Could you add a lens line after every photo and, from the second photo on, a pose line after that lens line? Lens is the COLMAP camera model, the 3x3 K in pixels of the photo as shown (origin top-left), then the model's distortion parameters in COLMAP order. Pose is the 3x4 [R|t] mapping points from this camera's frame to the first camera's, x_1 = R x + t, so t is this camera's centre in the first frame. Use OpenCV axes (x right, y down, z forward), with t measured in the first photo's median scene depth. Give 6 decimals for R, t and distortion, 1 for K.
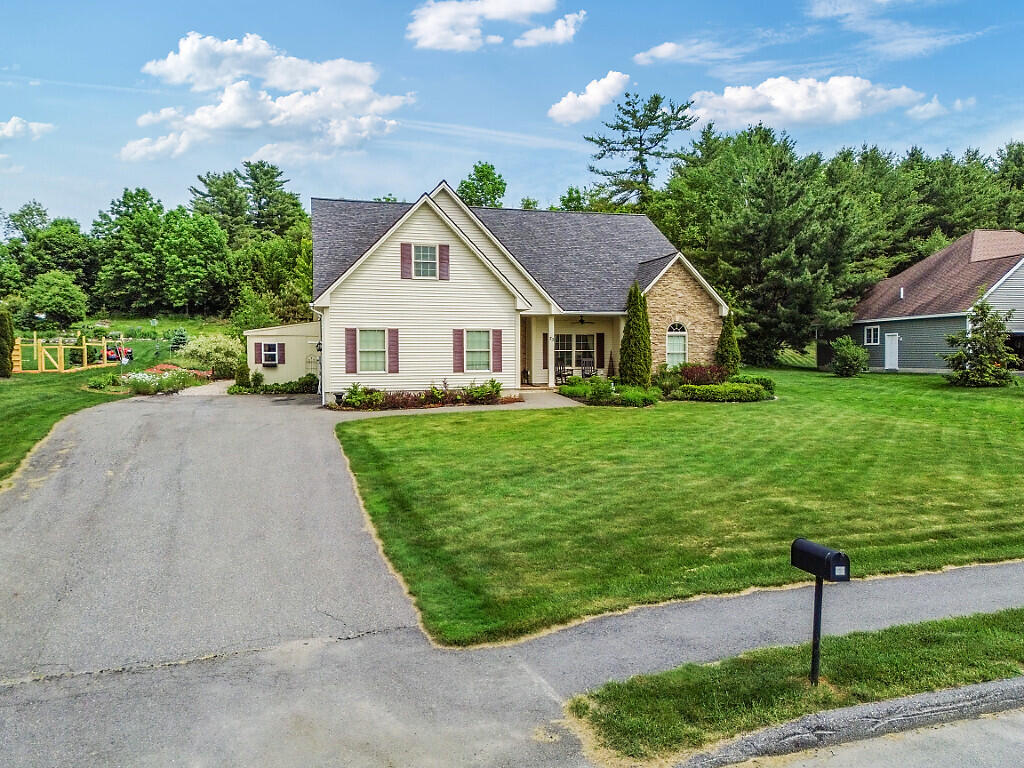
lens RADIAL K [[725.1, 0, 523.7], [0, 725.1, 396.7], [0, 0, 1]] dist [0.066346, -0.053797]
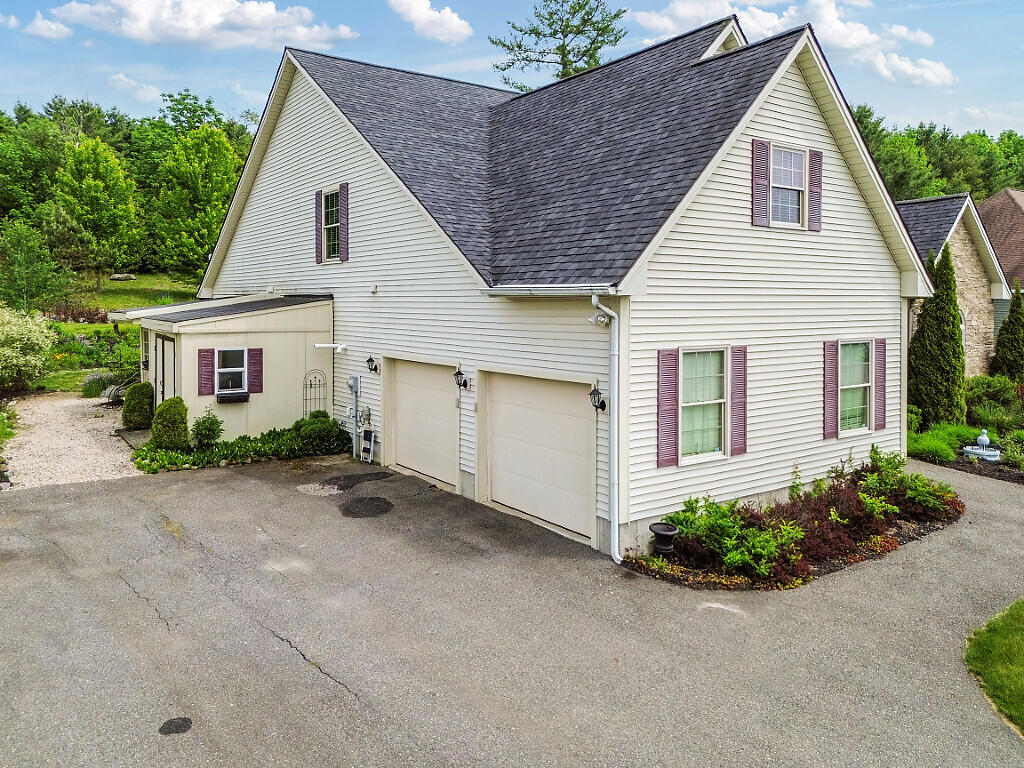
lens RADIAL K [[767.6, 0, 513.7], [0, 767.6, 325.8], [0, 0, 1]] dist [0.055465, -0.049729]
pose [[0.941352, -0.001515, 0.337421, -0.358118], [0.009797, 0.999691, -0.022842, -0.077555], [-0.337283, 0.024808, 0.941077, 0.509370]]
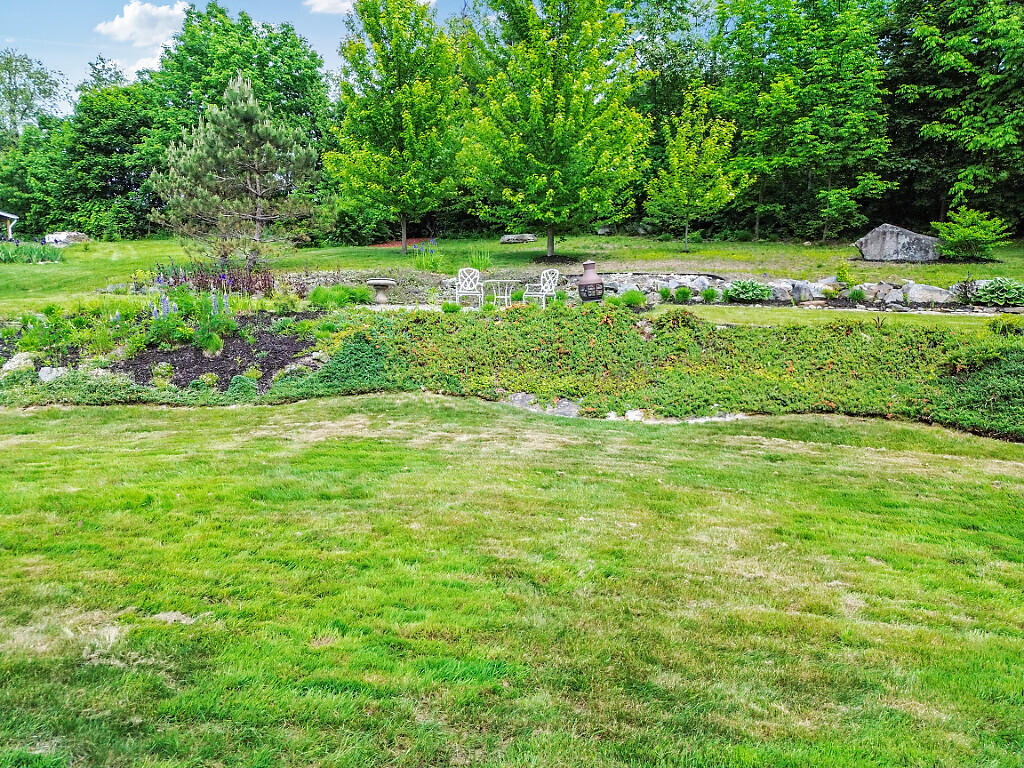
lens RADIAL K [[725.1, 0, 516.1], [0, 725.1, 379.3], [0, 0, 1]] dist [0.066346, -0.053797]
pose [[0.881498, 0.052122, -0.469303, -0.104479], [-0.029742, 0.998044, 0.054980, -0.091720], [0.471250, -0.034507, 0.881324, 1.526912]]
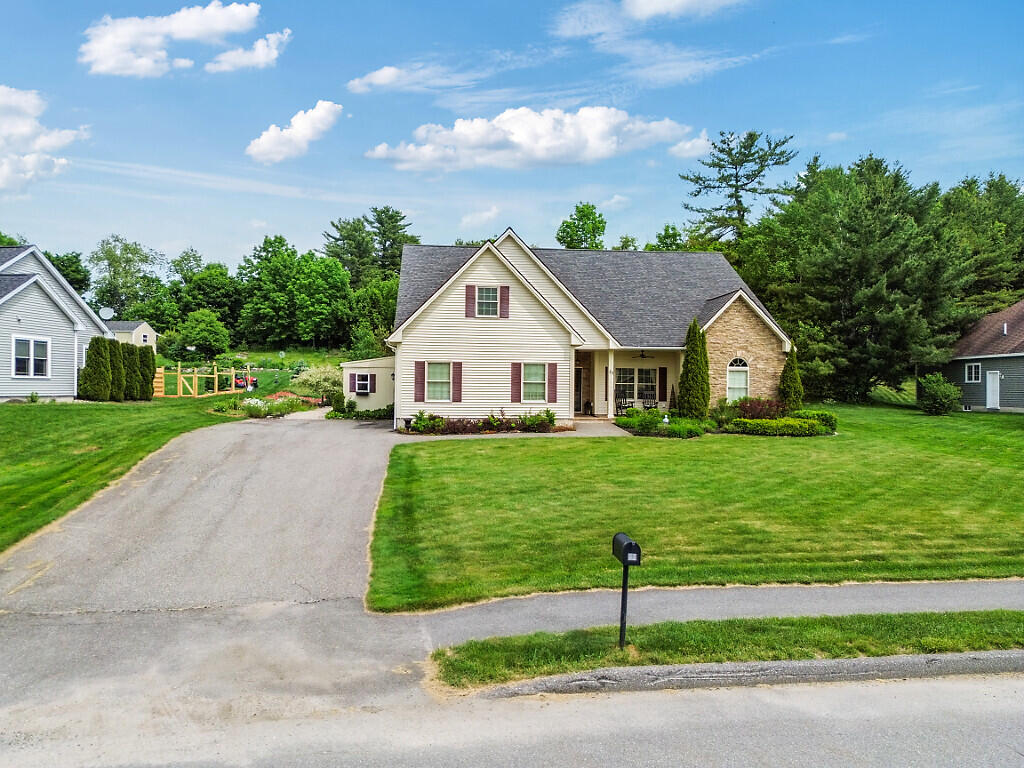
lens RADIAL K [[725.1, 0, 519.3], [0, 725.1, 385.3], [0, 0, 1]] dist [0.066346, -0.053797]
pose [[0.985672, 0.013346, -0.168145, 0.080012], [-0.023456, 0.998024, -0.058285, 0.003333], [0.167035, 0.061394, 0.984038, -0.053851]]
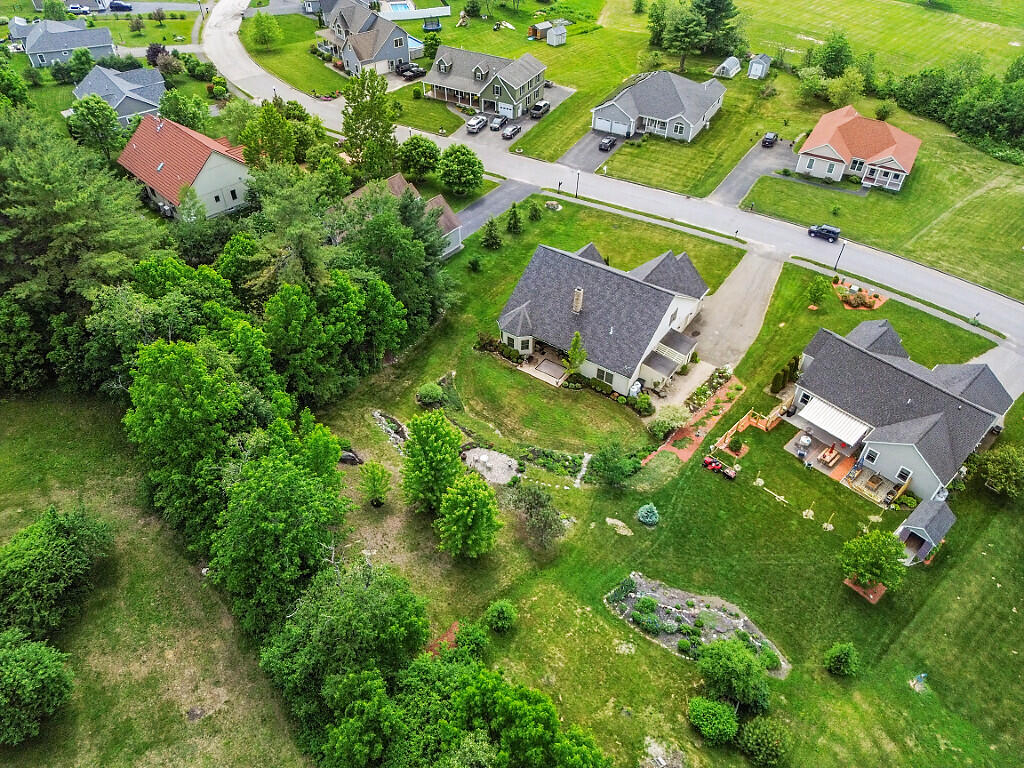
lens RADIAL K [[725.1, 0, 520.0], [0, 725.1, 380.2], [0, 0, 1]] dist [0.066346, -0.053797]
pose [[-0.638352, -0.518777, 0.568663, -1.545711], [0.032567, 0.719904, 0.693309, -1.824675], [-0.769055, 0.461095, -0.442658, 2.738731]]
